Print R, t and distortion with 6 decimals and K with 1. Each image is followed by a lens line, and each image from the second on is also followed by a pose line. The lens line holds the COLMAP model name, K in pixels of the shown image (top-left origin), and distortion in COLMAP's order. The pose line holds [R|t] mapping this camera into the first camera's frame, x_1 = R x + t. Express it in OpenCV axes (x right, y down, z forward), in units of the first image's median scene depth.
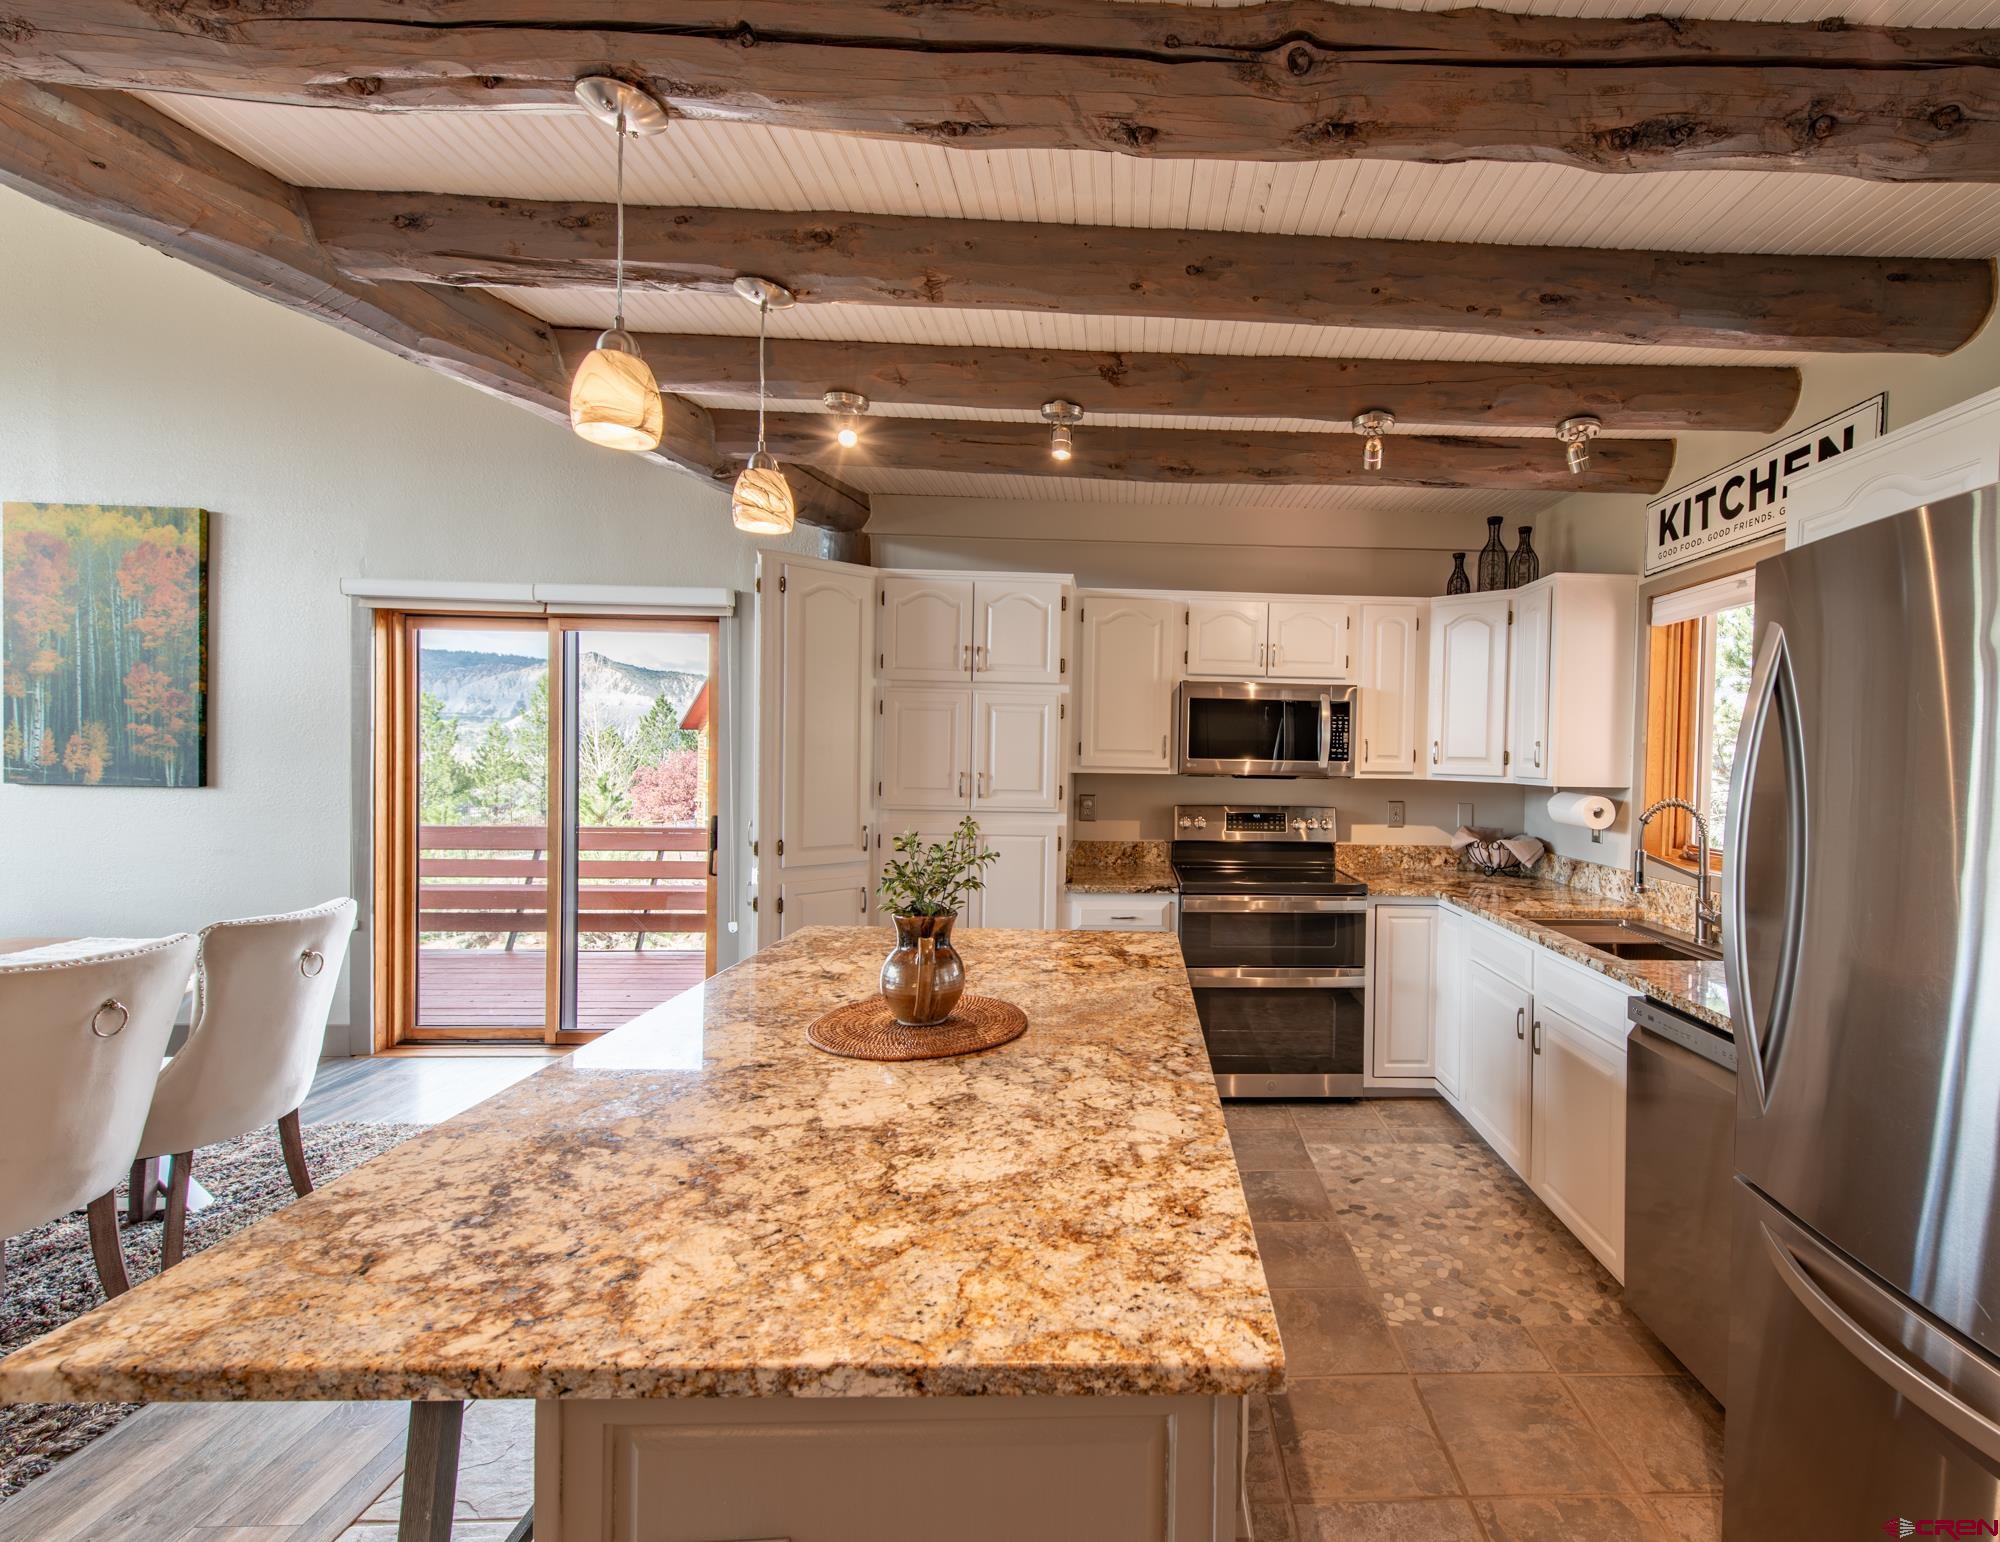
lens RADIAL K [[919.8, 0, 1000.0], [0, 919.8, 771.0], [0, 0, 1]] dist [0.003007, 0.000064]
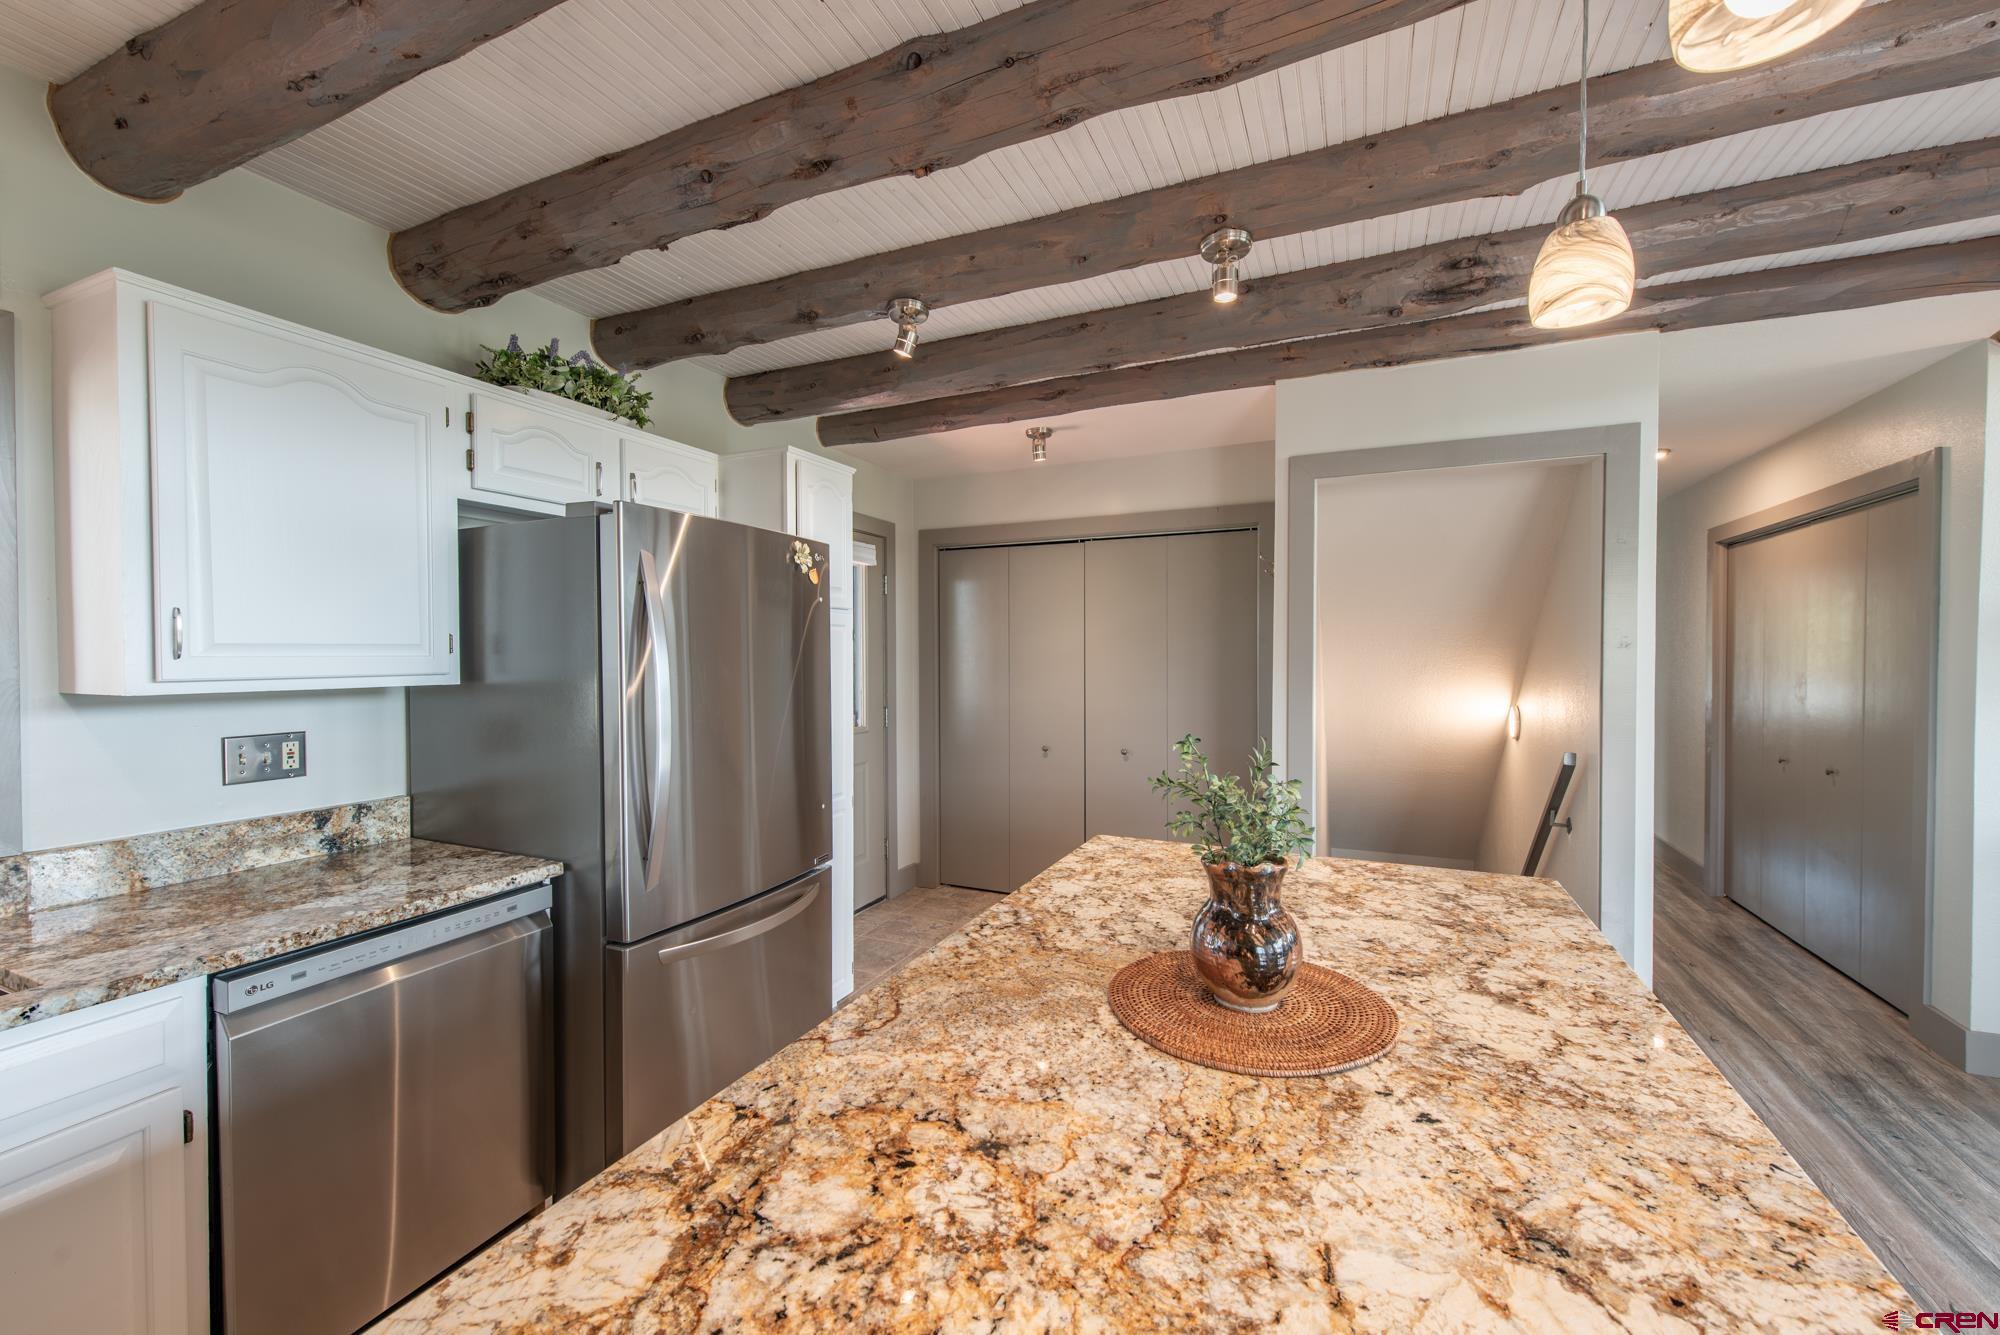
lens RADIAL K [[788.4, 0, 989.1], [0, 788.4, 665.5], [0, 0, 1]] dist [0.007875, -0.000245]
pose [[-0.953025, -0.024557, 0.301896, -0.095440], [-0.011717, 0.998951, 0.044269, -0.054738], [-0.302666, 0.038652, -0.952312, 2.226749]]
